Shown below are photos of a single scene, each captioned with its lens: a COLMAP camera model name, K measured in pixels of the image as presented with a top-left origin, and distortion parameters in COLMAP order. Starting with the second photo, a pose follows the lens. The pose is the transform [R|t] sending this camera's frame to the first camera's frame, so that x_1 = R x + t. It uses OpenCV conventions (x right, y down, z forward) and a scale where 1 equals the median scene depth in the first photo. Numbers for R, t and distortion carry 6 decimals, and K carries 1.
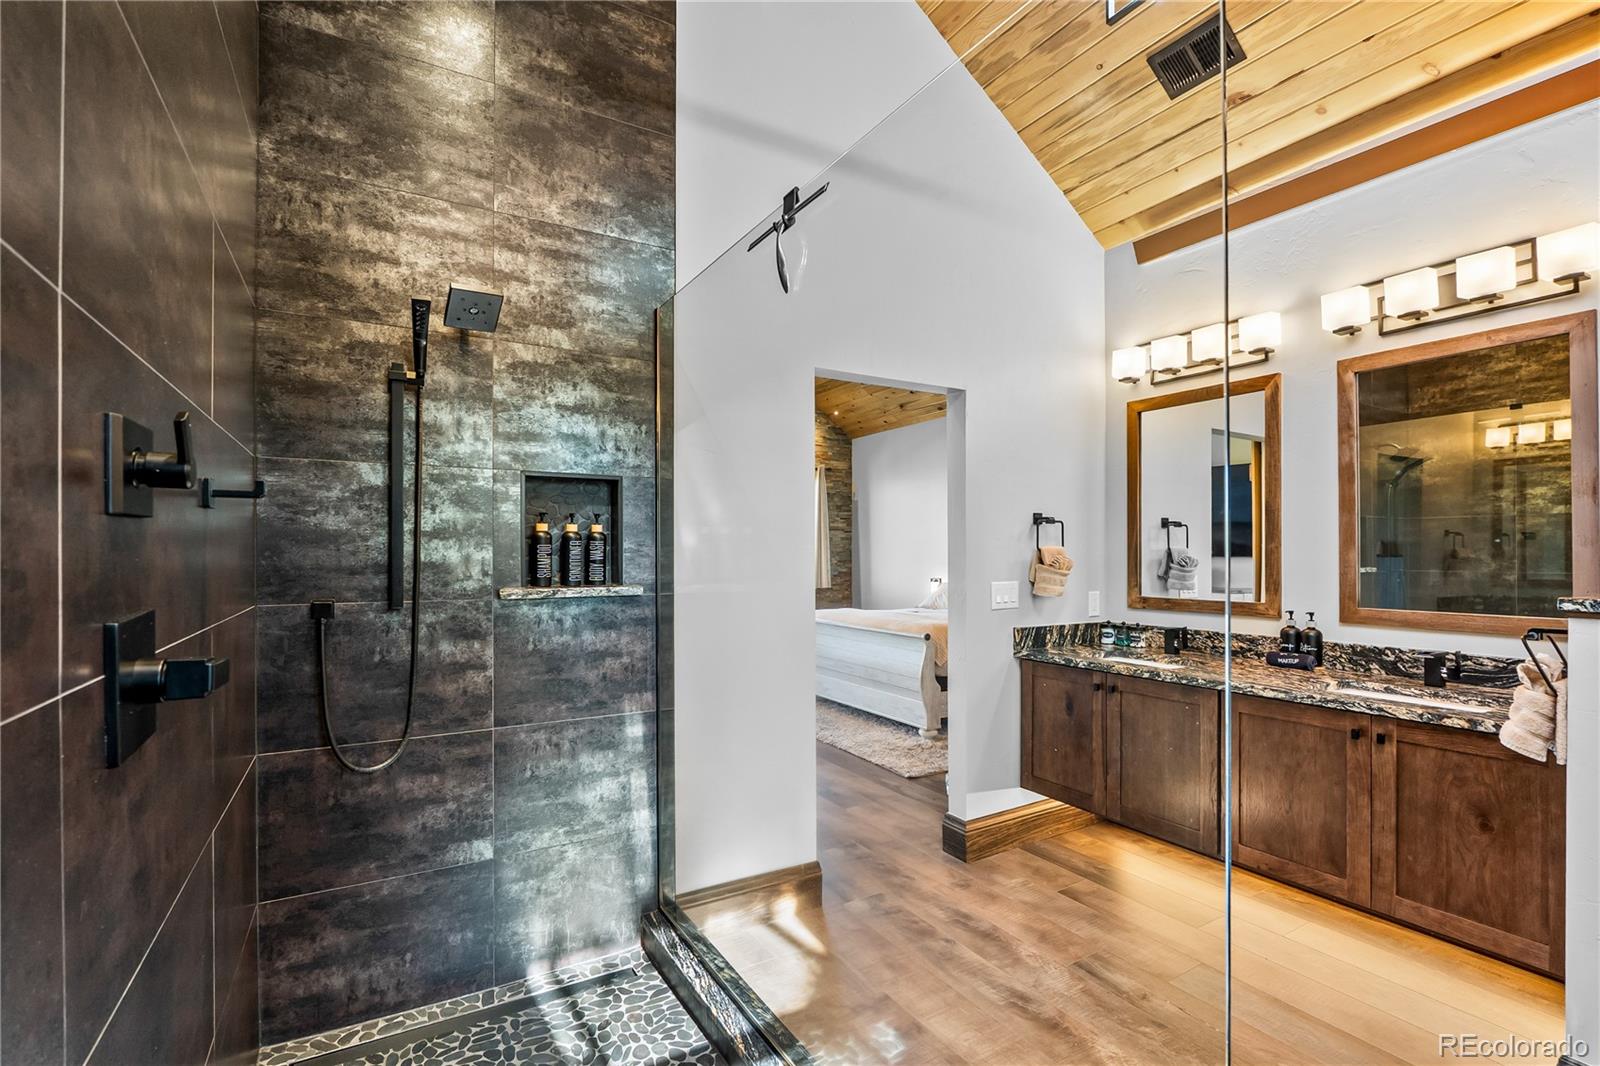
lens RADIAL K [[730.7, 0, 802.8], [0, 730.7, 547.4], [0, 0, 1]] dist [-0.016716, 0.002884]
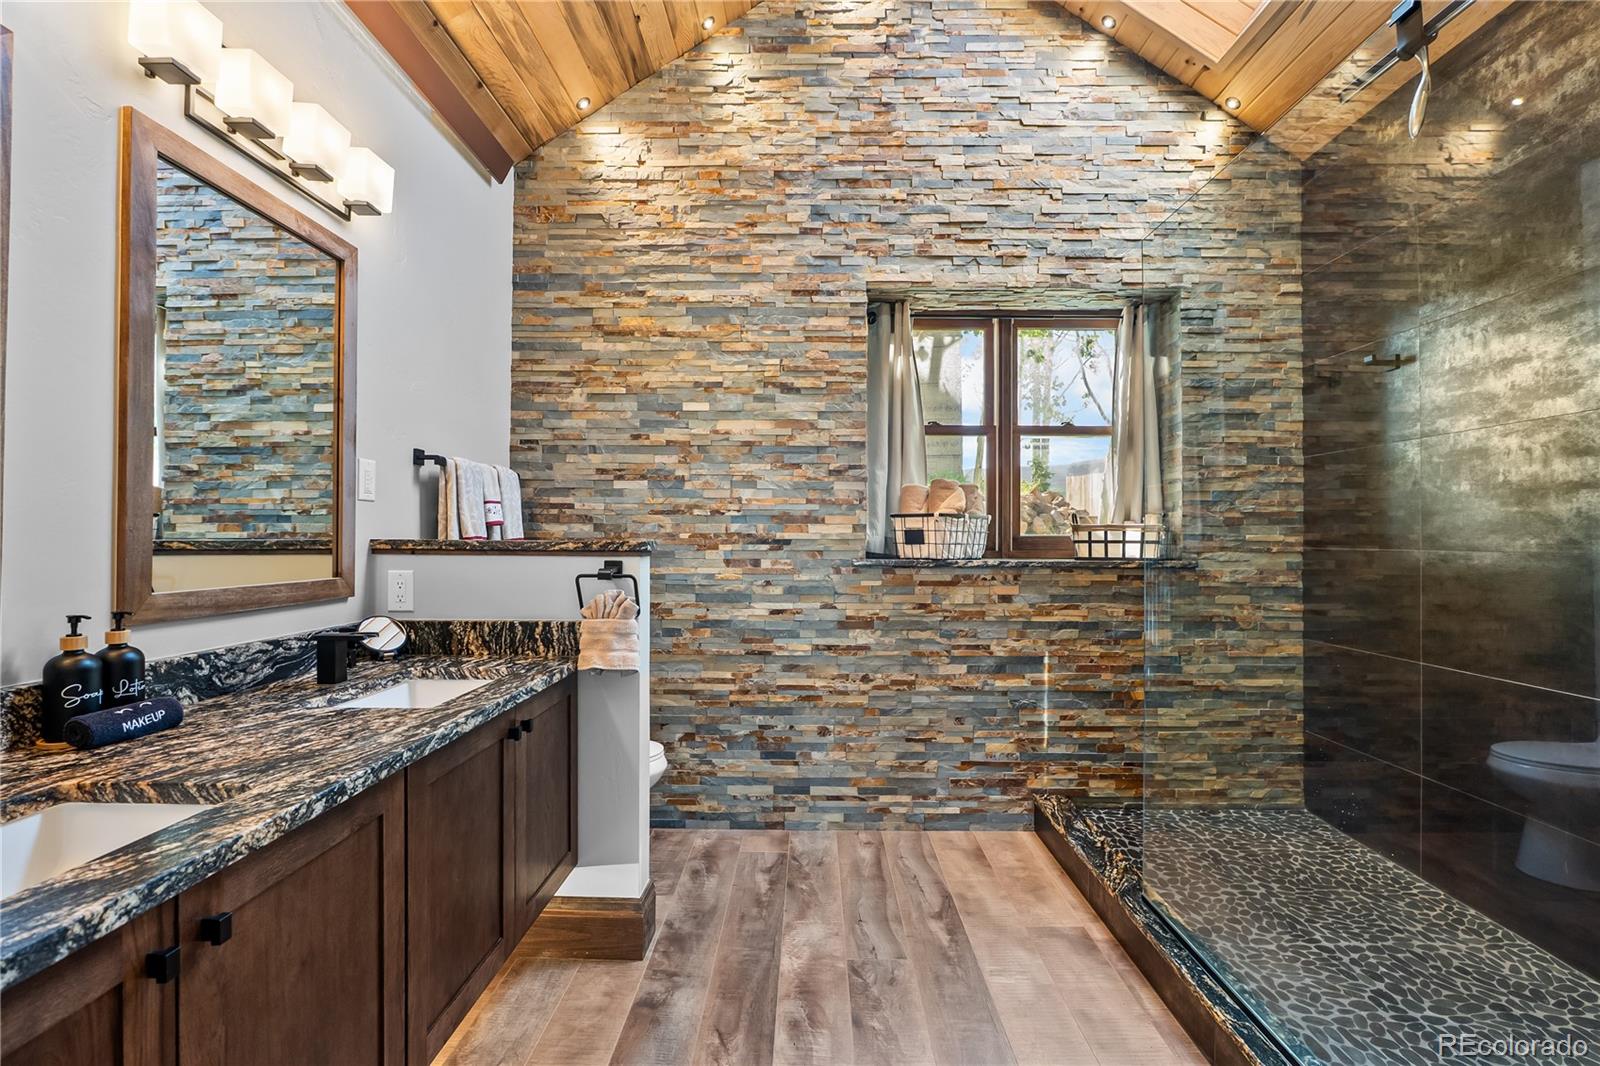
lens RADIAL K [[730.7, 0, 803.9], [0, 730.7, 533.7], [0, 0, 1]] dist [-0.016716, 0.002884]
pose [[-0.855132, 0.001857, 0.518407, 0.081460], [-0.005960, 0.999892, -0.013414, 0.042809], [-0.518376, -0.014561, -0.855029, 1.170108]]
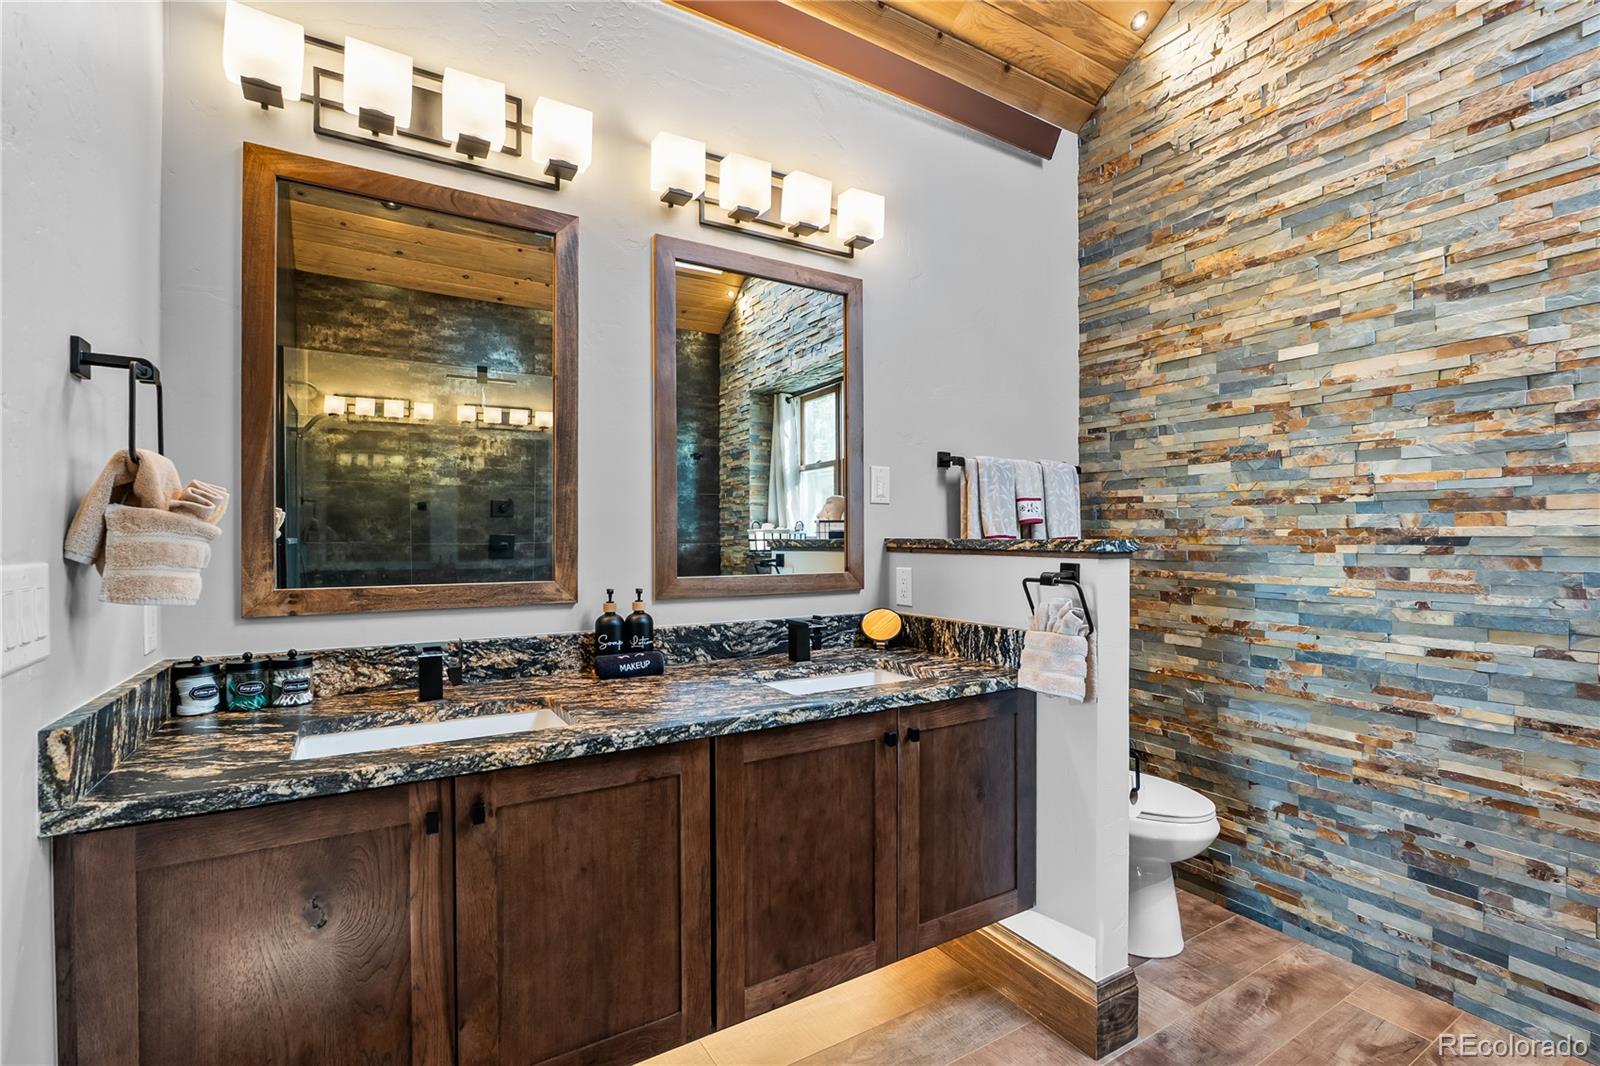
lens RADIAL K [[730.7, 0, 801.6], [0, 730.7, 543.8], [0, 0, 1]] dist [-0.016716, 0.002884]
pose [[-0.017153, -0.006777, 0.999830, 0.017414], [-0.005934, 0.999960, 0.006676, 0.042239], [-0.999835, -0.005818, -0.017193, 0.860517]]
